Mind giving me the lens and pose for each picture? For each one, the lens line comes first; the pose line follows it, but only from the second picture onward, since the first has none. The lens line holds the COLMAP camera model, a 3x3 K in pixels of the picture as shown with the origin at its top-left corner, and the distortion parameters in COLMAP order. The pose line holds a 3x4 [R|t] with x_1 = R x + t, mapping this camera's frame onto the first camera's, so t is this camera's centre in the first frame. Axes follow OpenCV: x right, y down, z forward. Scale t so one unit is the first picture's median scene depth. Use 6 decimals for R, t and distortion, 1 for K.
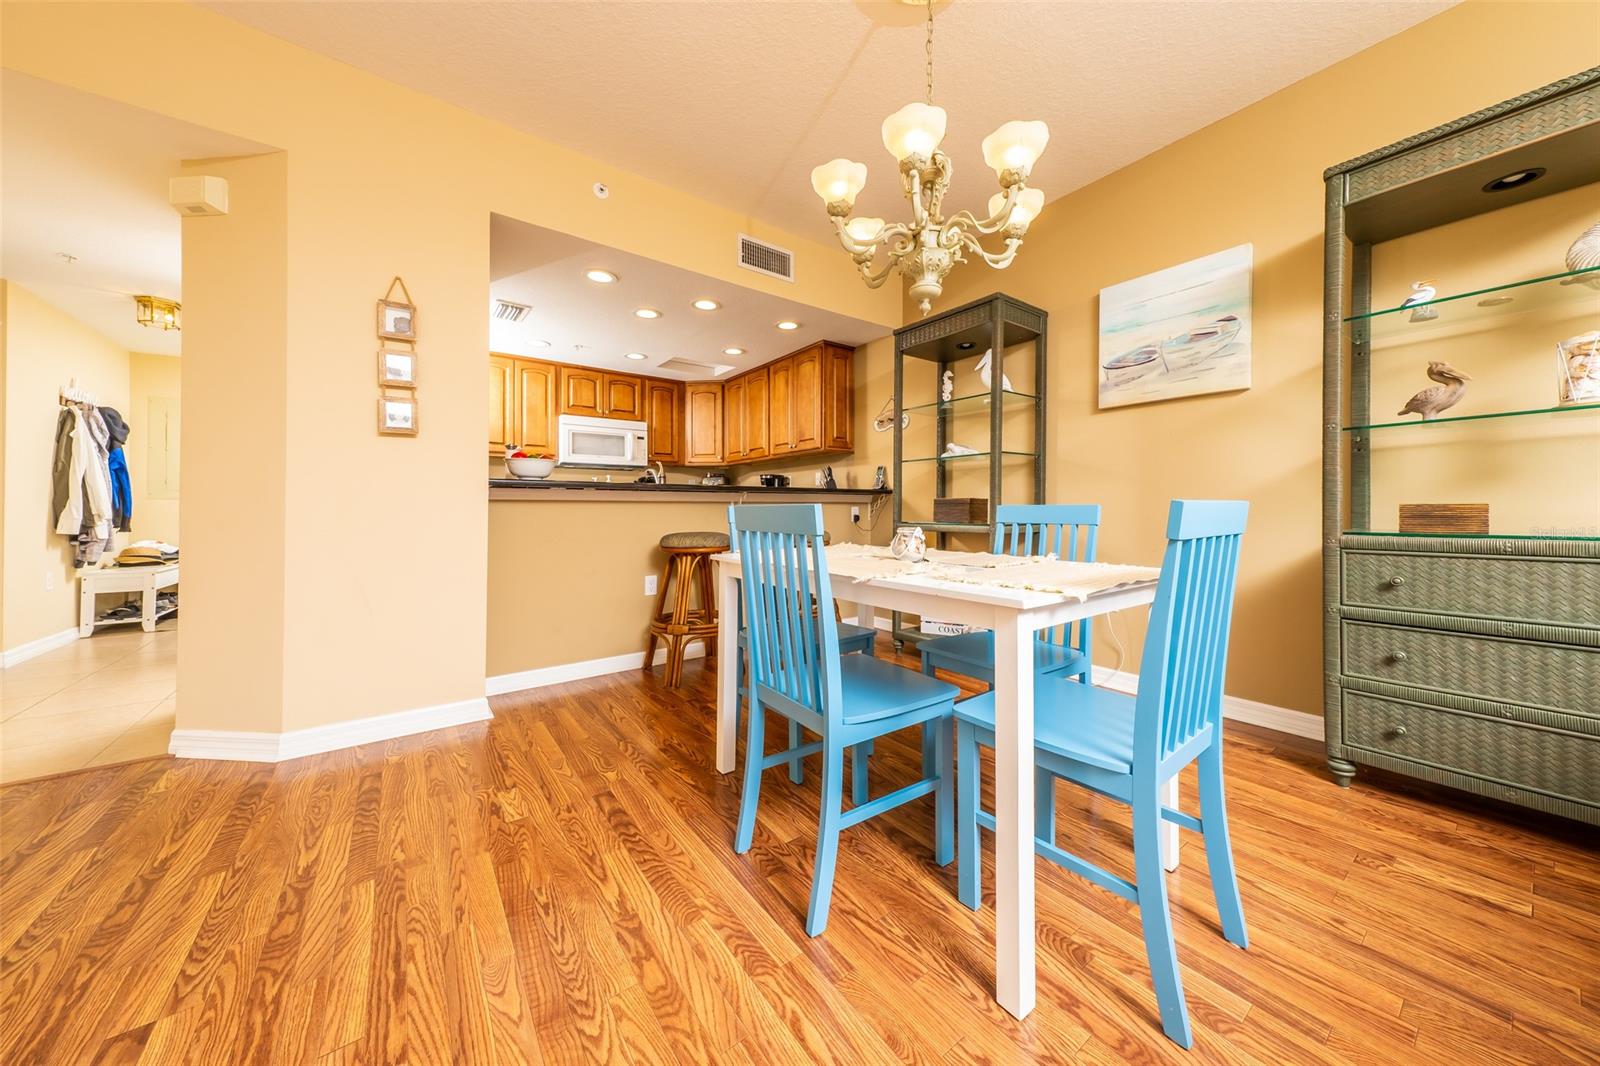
lens RADIAL K [[546.8, 0, 810.9], [0, 546.8, 508.2], [0, 0, 1]] dist [0.021244, -0.002226]
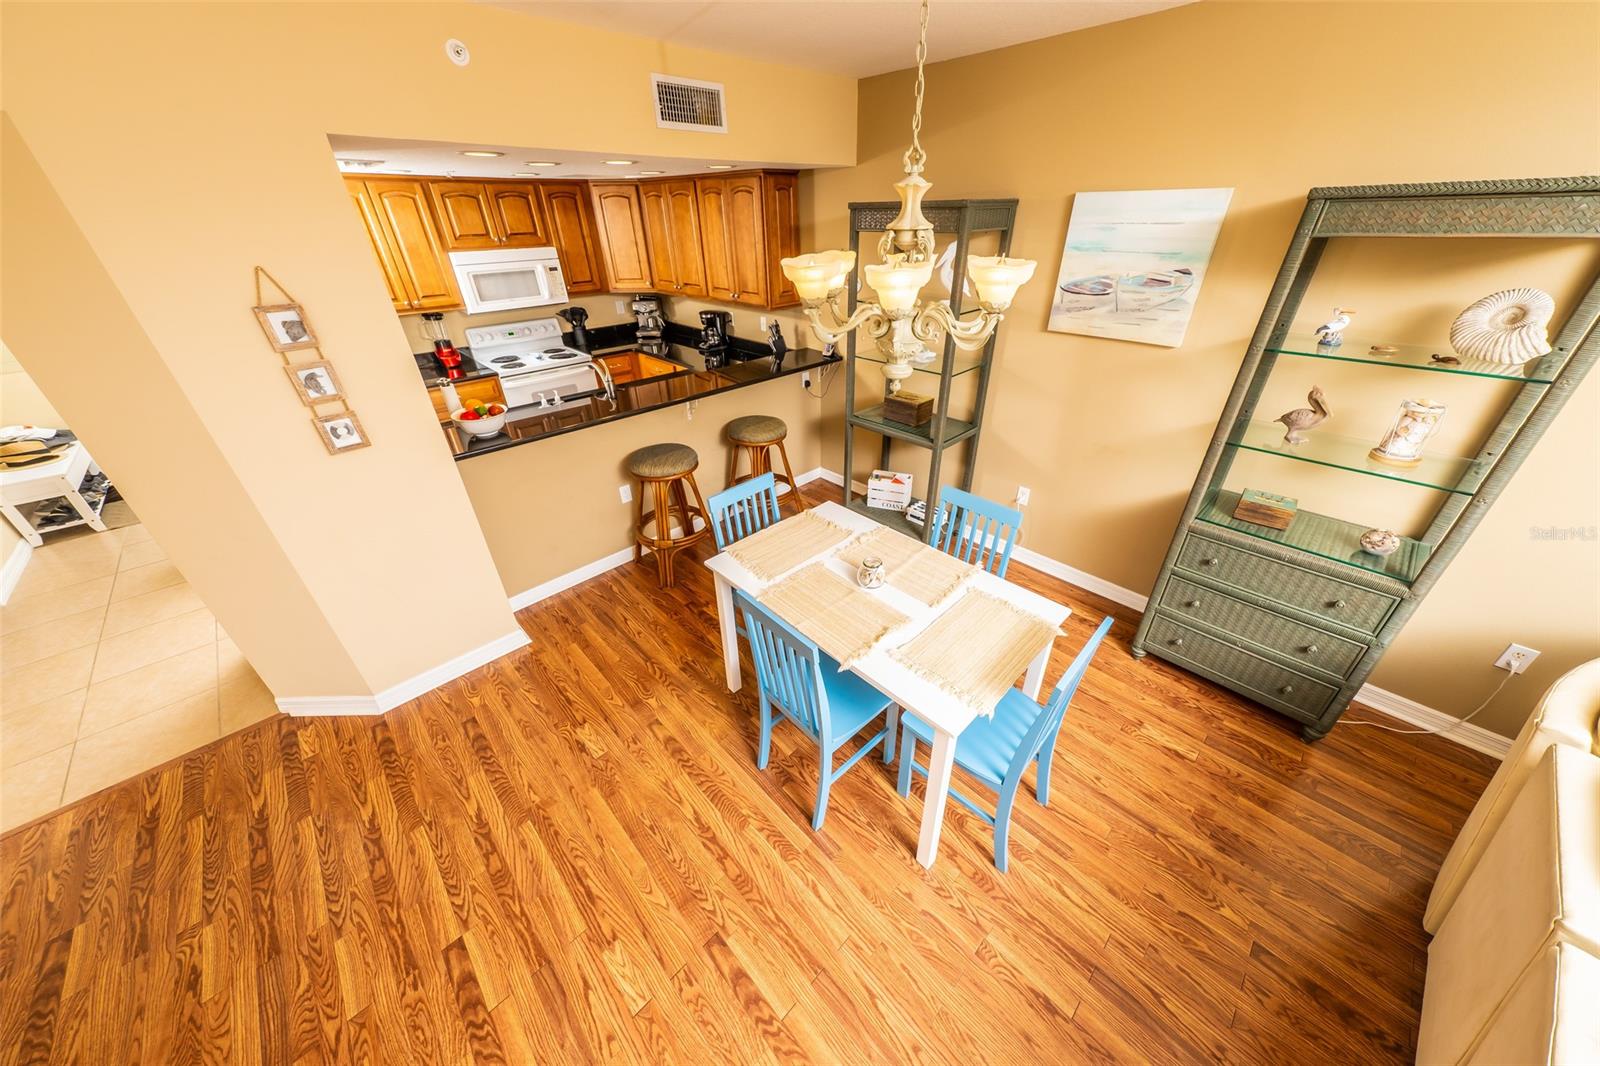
lens RADIAL K [[533.5, 0, 814.2], [0, 533.5, 528.7], [0, 0, 1]] dist [0.023858, -0.003915]
pose [[0.991311, -0.082558, 0.102403, -0.059447], [0.017916, 0.855994, 0.516675, -0.560899], [-0.130312, -0.510351, 0.850036, 0.022558]]
